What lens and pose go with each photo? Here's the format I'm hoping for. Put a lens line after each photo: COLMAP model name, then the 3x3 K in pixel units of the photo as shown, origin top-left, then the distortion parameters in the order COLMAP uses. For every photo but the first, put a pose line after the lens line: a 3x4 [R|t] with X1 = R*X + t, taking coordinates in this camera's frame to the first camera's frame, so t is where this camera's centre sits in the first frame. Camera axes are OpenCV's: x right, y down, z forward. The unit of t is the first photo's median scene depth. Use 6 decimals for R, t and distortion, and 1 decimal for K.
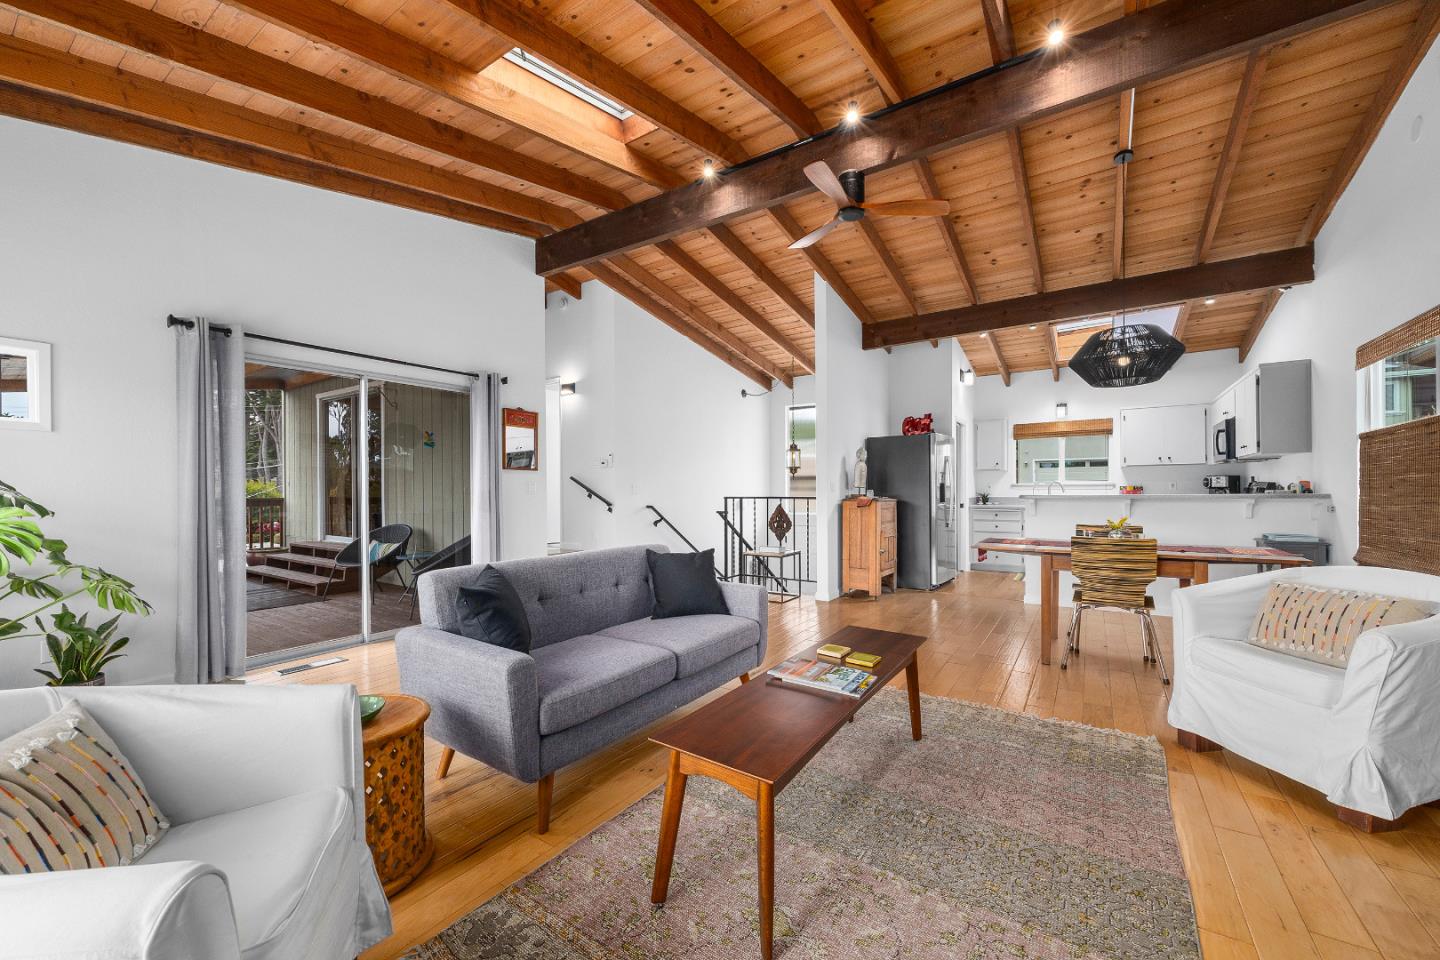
lens RADIAL K [[565.1, 0, 722.2], [0, 565.1, 490.4], [0, 0, 1]] dist [-0.000102, -0.000029]
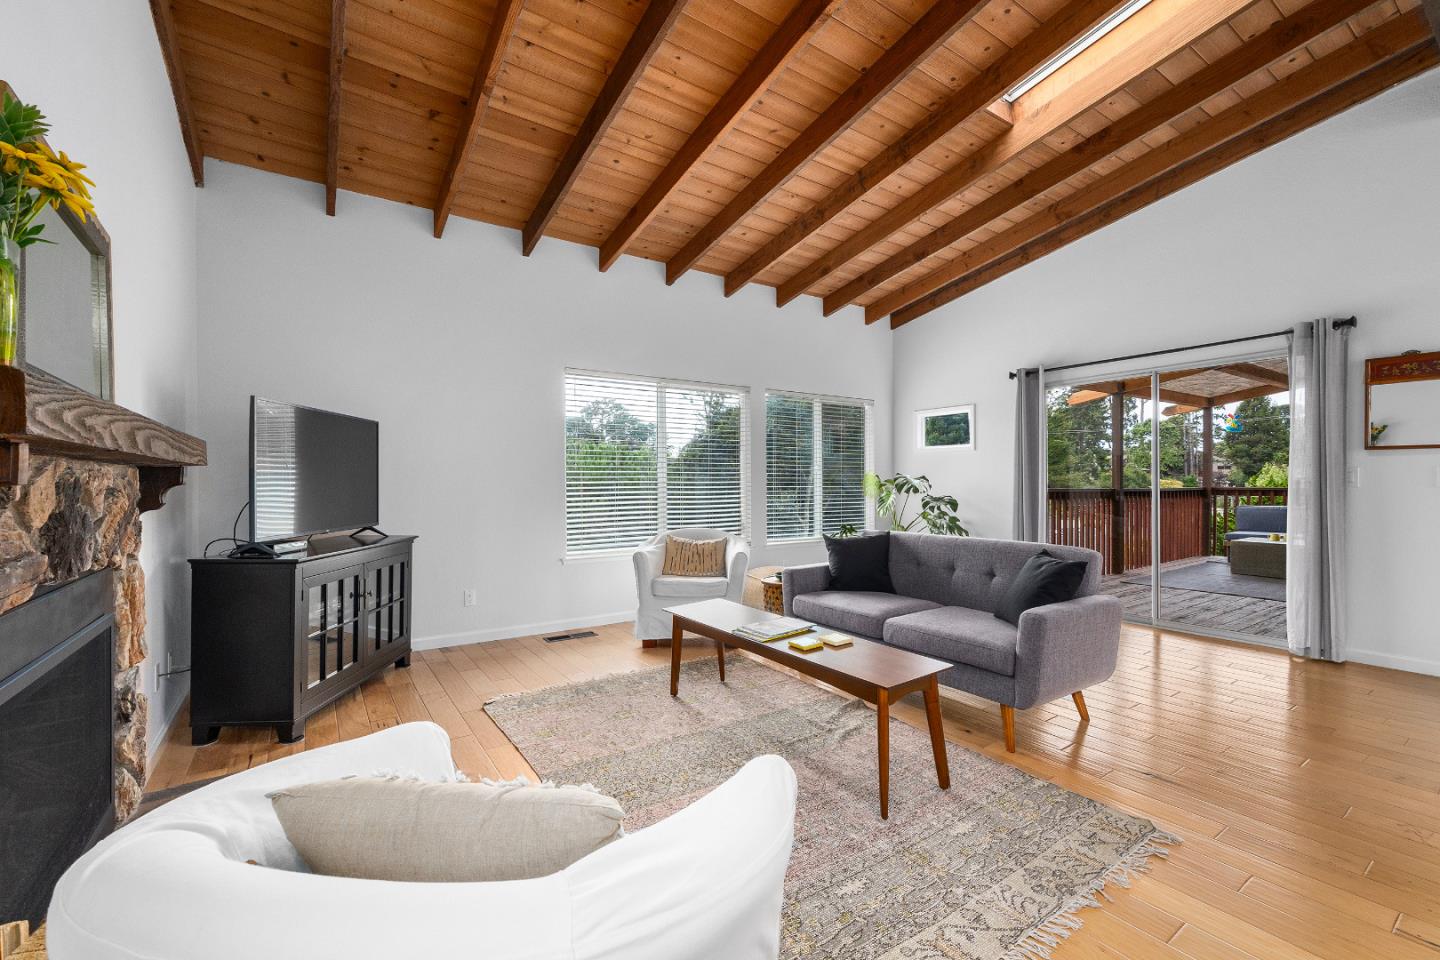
lens RADIAL K [[598.5, 0, 716.7], [0, 598.5, 488.2], [0, 0, 1]] dist [0.001111, -0.000016]
pose [[-0.381792, 0.016666, -0.924098, 0.504096], [0.004475, 0.999859, 0.016183, -0.005241], [0.924237, 0.002043, -0.381813, 0.475698]]
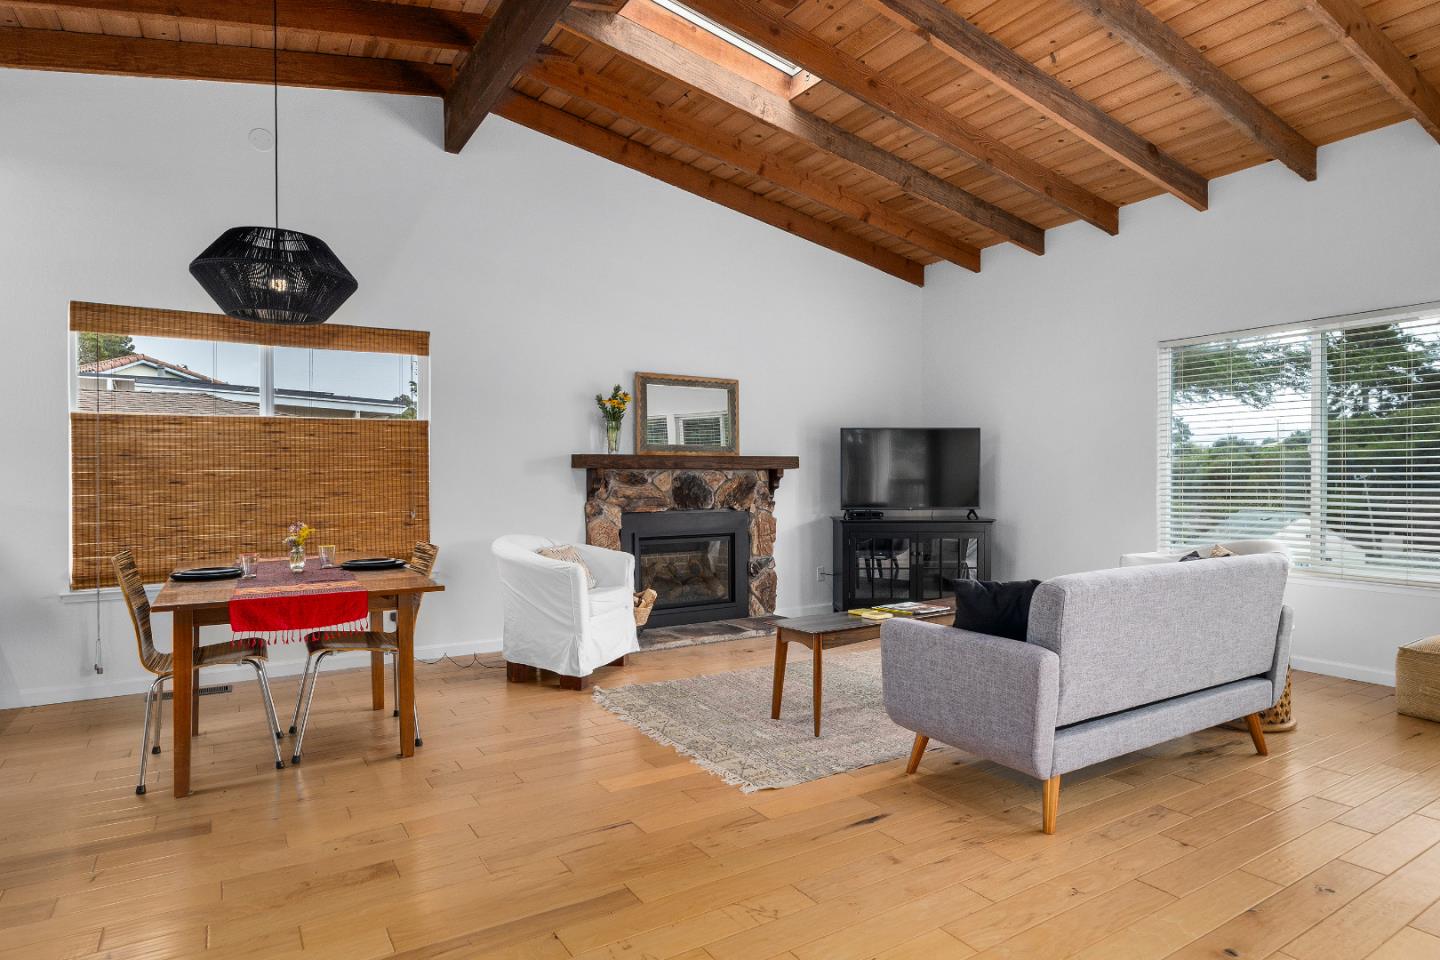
lens RADIAL K [[804.8, 0, 720.0], [0, 804.8, 480.0], [0, 0, 1]] dist [-0.001202, -0.000591]
pose [[-0.909667, 0.009698, 0.415226, -0.078731], [0.010521, 0.999945, -0.000307, 0.000007], [-0.415206, 0.004090, -0.909718, 1.035993]]
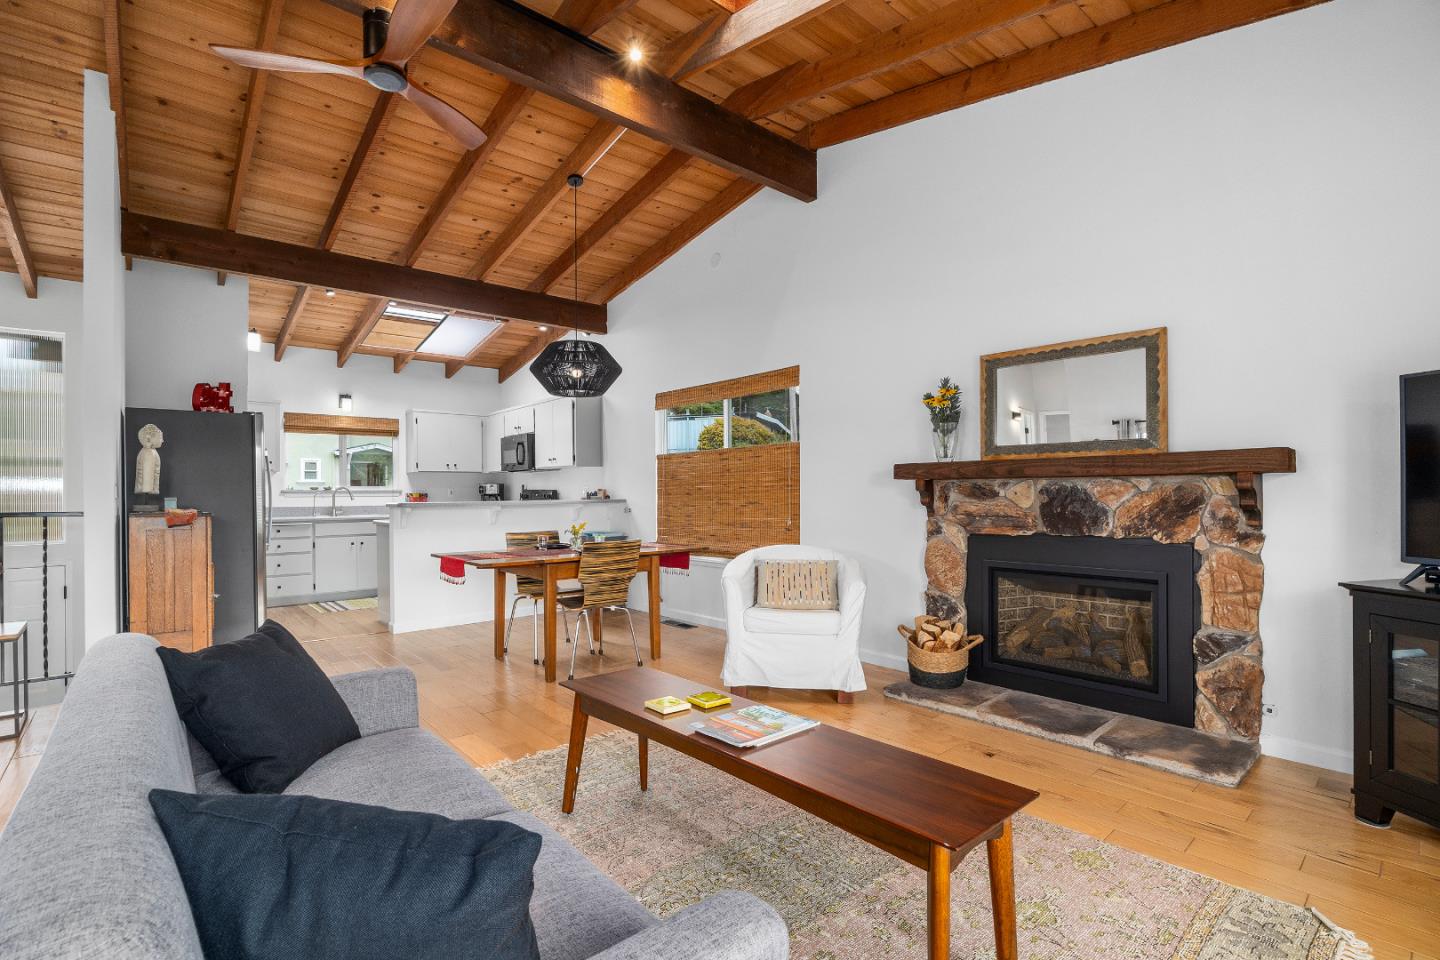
lens RADIAL K [[656.9, 0, 718.9], [0, 656.9, 490.5], [0, 0, 1]] dist [-0.012556, -0.000329]
pose [[0.262429, 0.007079, 0.964925, -0.251820], [0.005064, 0.999949, -0.008714, 0.000597], [-0.964938, 0.007173, 0.262379, 0.272629]]
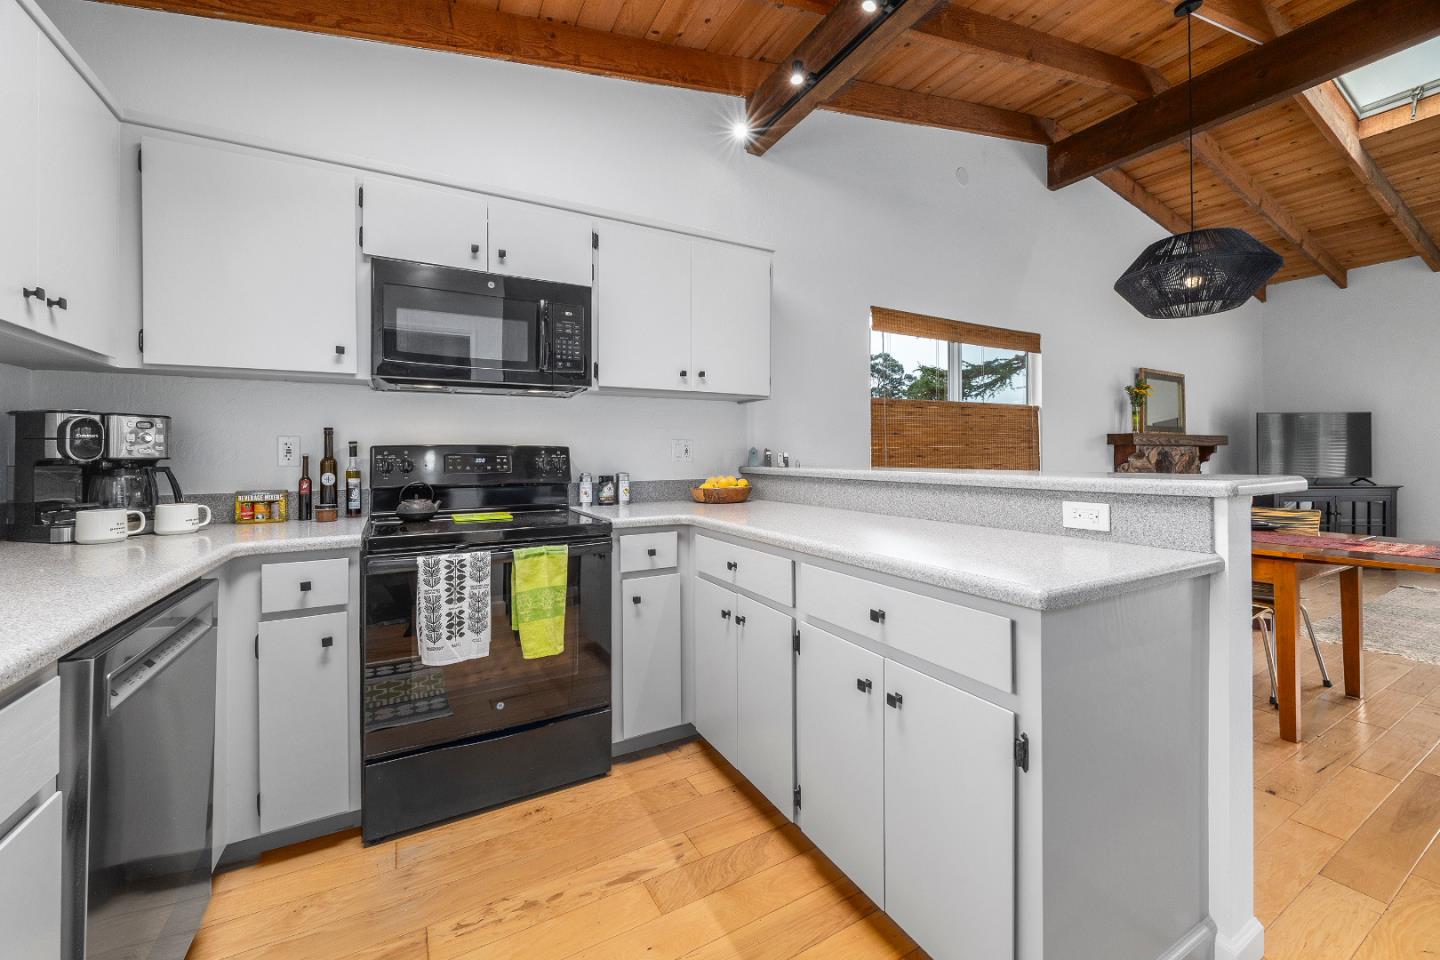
lens RADIAL K [[566.6, 0, 724.1], [0, 566.6, 452.0], [0, 0, 1]] dist [-0.001528, -0.000318]
pose [[-0.890546, 0.016068, 0.454610, 0.587381], [0.012450, 0.999863, -0.010950, -0.003163], [-0.454723, -0.004092, -0.890623, 1.233719]]
